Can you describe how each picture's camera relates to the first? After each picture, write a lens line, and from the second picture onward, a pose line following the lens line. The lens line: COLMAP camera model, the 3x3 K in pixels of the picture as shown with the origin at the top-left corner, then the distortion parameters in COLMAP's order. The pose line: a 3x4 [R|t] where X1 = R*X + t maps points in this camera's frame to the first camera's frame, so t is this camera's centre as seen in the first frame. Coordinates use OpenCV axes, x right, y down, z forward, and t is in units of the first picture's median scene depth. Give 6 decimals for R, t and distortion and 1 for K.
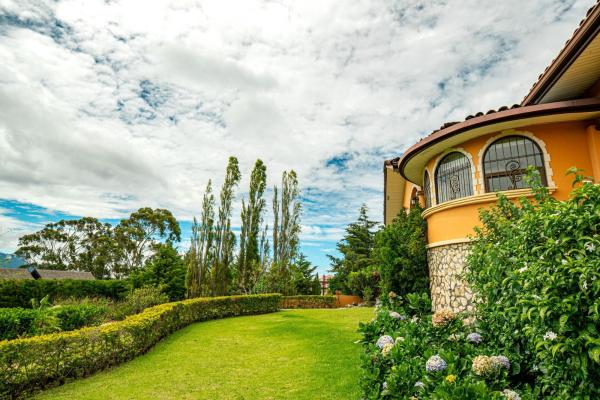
lens RADIAL K [[332.1, 0, 300.0], [0, 332.1, 200.0], [0, 0, 1]] dist [0.000114, -0.000155]
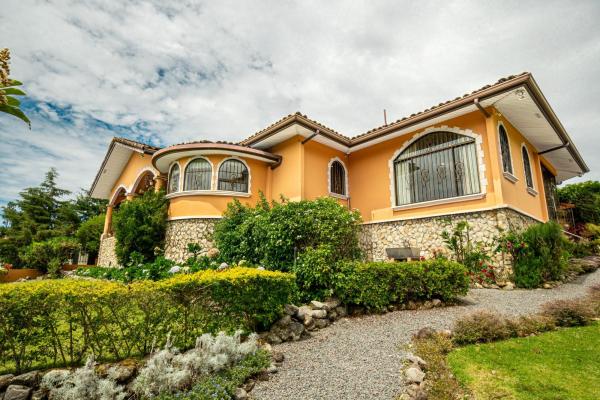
lens RADIAL K [[332.1, 0, 300.0], [0, 332.1, 200.0], [0, 0, 1]] dist [0.000114, -0.000155]
pose [[0.616650, 0.155043, 0.771819, -0.342956], [-0.196186, 0.979748, -0.040067, 0.009779], [-0.762400, -0.126713, 0.634579, -0.269530]]
